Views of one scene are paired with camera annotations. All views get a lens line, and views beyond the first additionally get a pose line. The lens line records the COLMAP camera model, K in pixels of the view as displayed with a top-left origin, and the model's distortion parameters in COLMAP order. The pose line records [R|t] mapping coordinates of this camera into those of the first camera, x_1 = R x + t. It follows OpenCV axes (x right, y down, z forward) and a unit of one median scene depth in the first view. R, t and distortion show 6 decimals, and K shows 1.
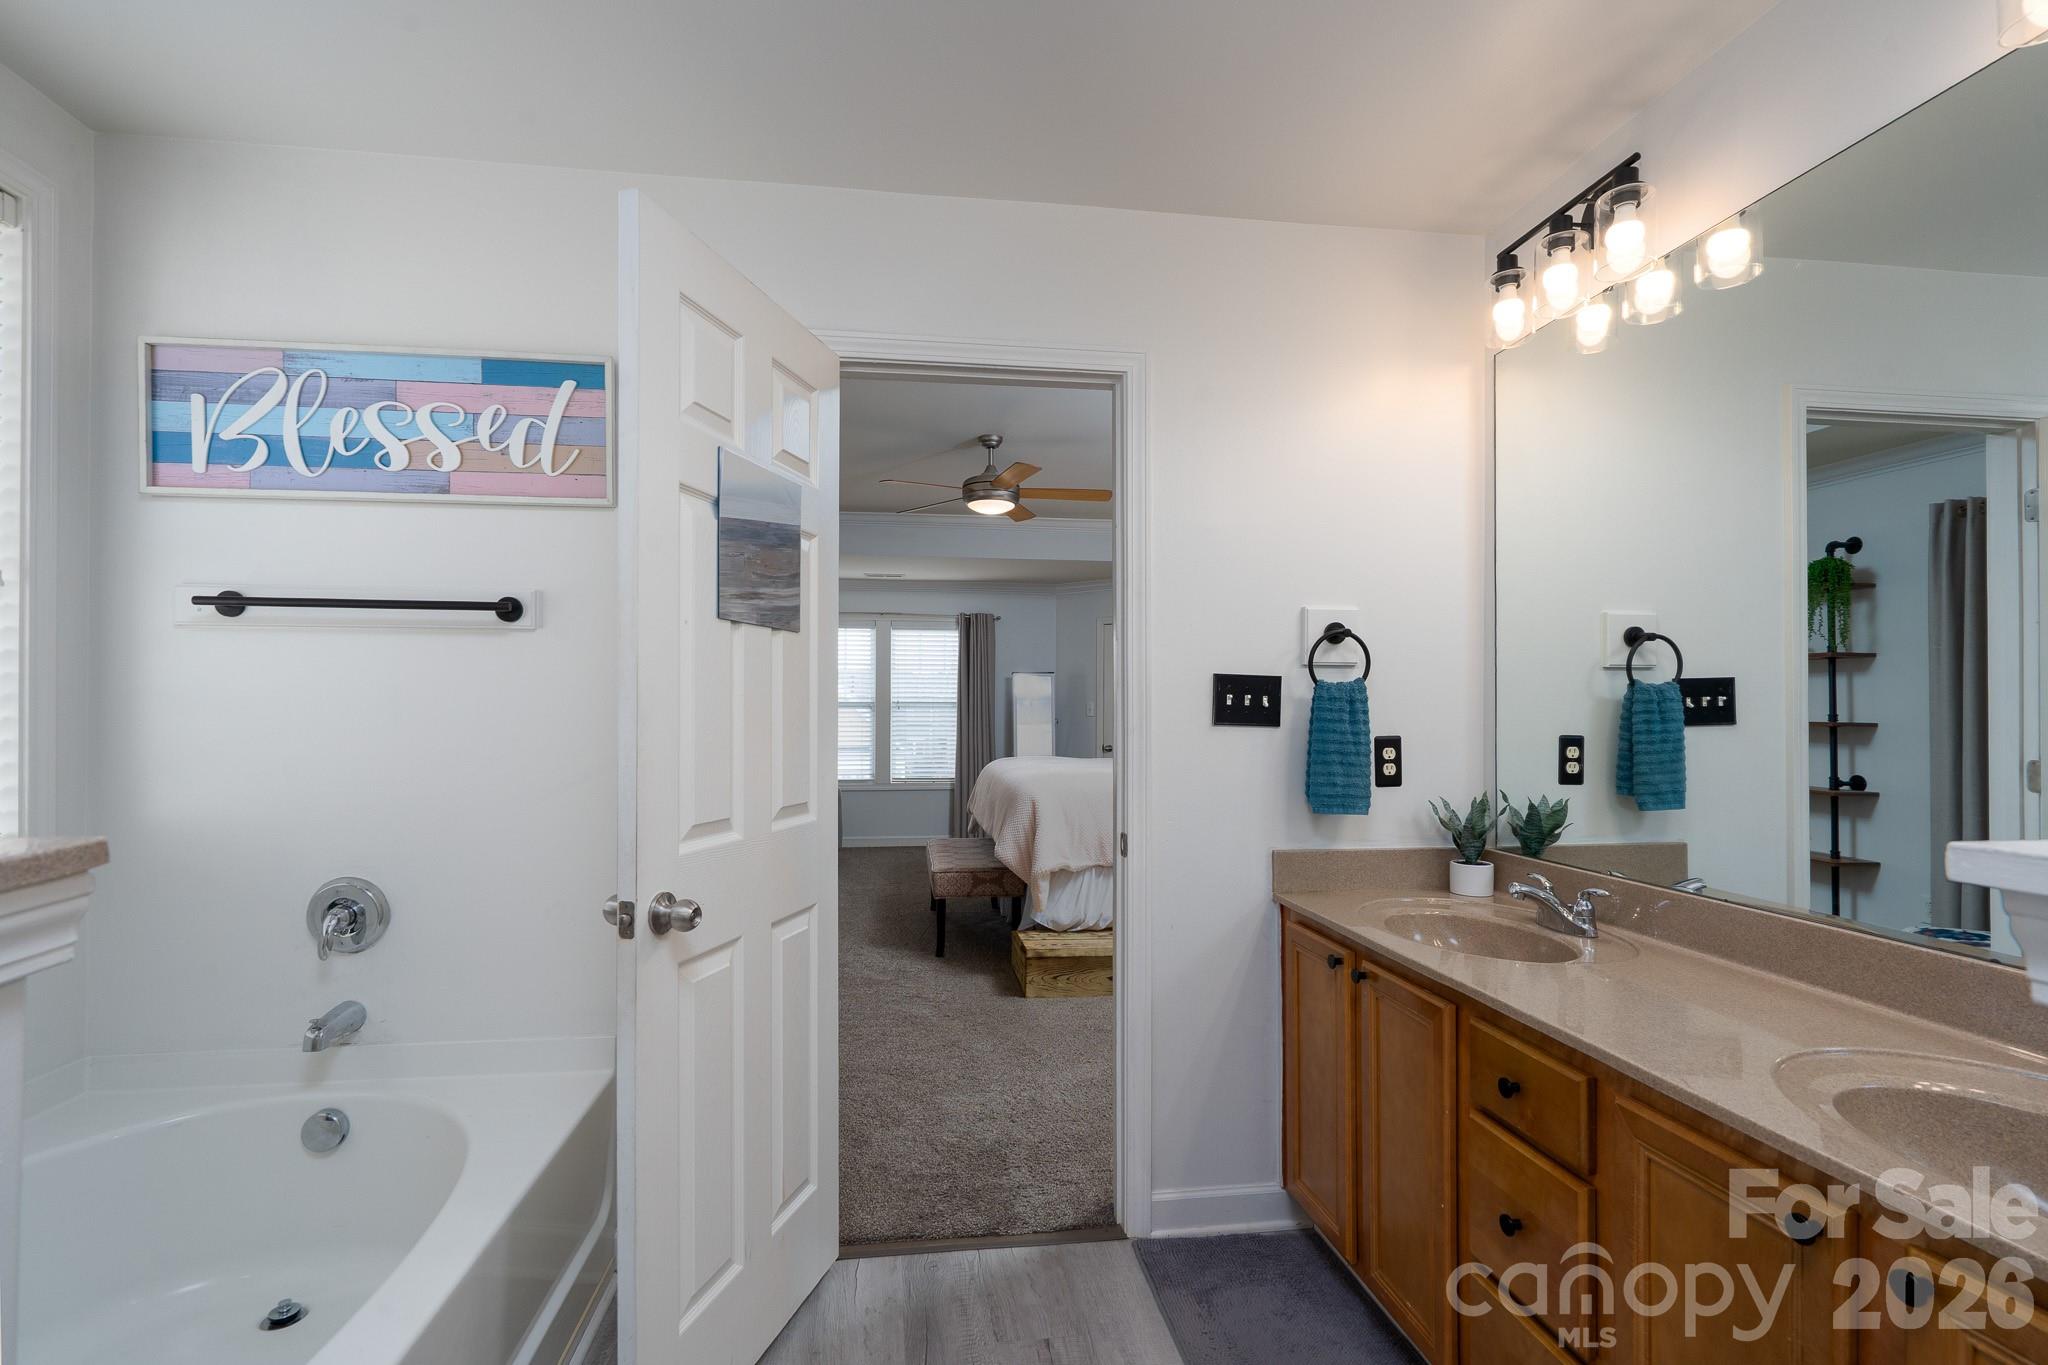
lens RADIAL K [[930.7, 0, 1028.8], [0, 930.7, 709.0], [0, 0, 1]] dist [-0.006316, 0.002380]
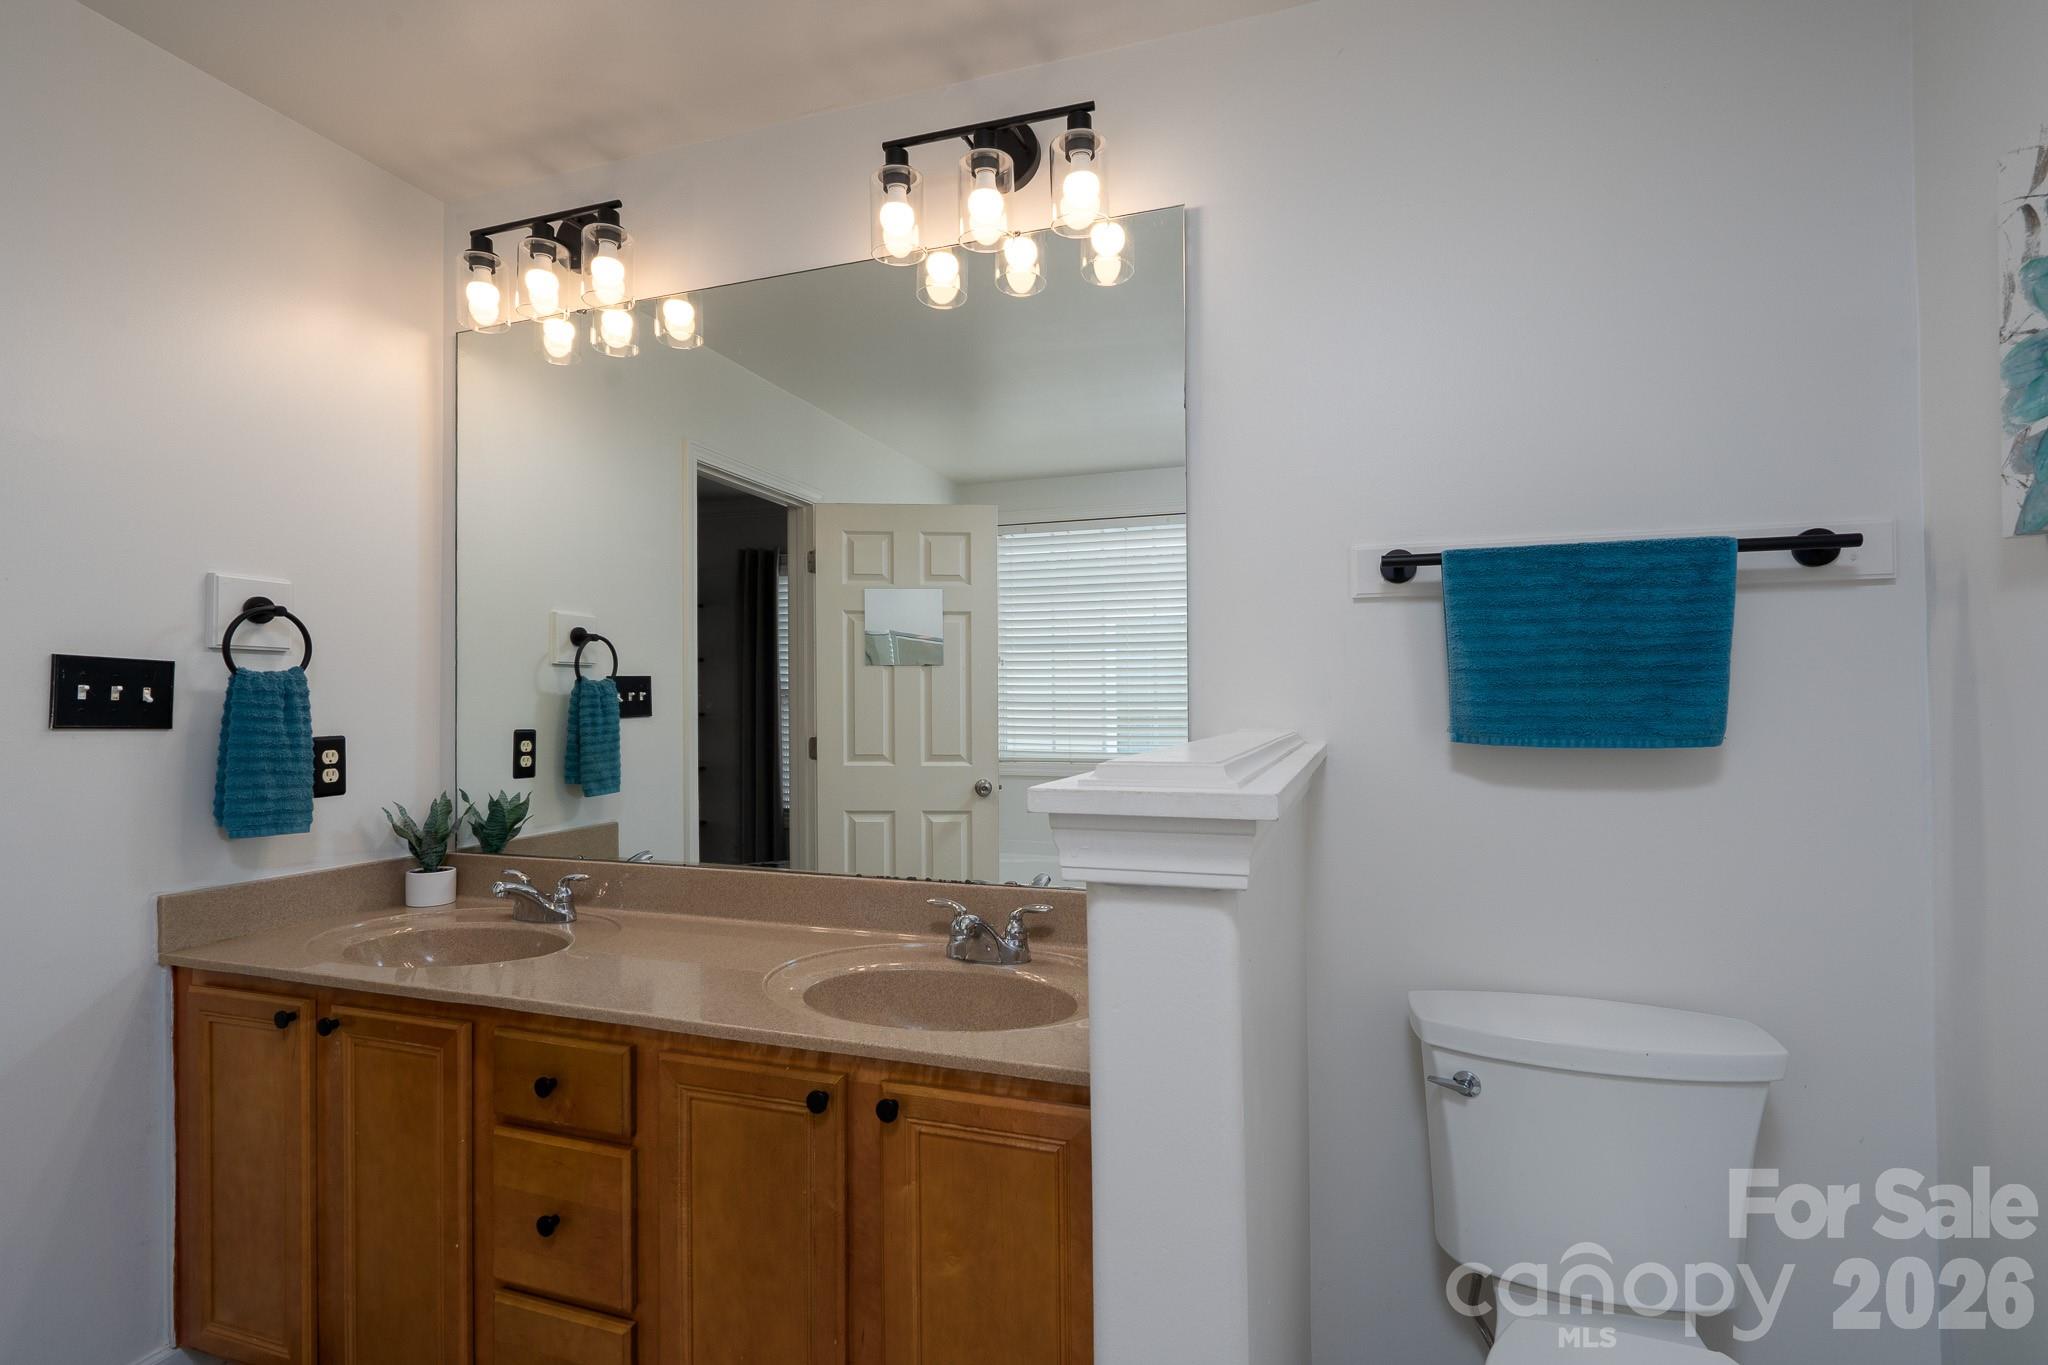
lens RADIAL K [[930.7, 0, 1019.1], [0, 930.7, 692.2], [0, 0, 1]] dist [-0.006316, 0.002380]
pose [[0.464154, 0.006908, 0.885728, -0.099066], [0.004281, 0.999940, -0.010043, -0.000078], [-0.885744, 0.008454, 0.464097, 0.068446]]
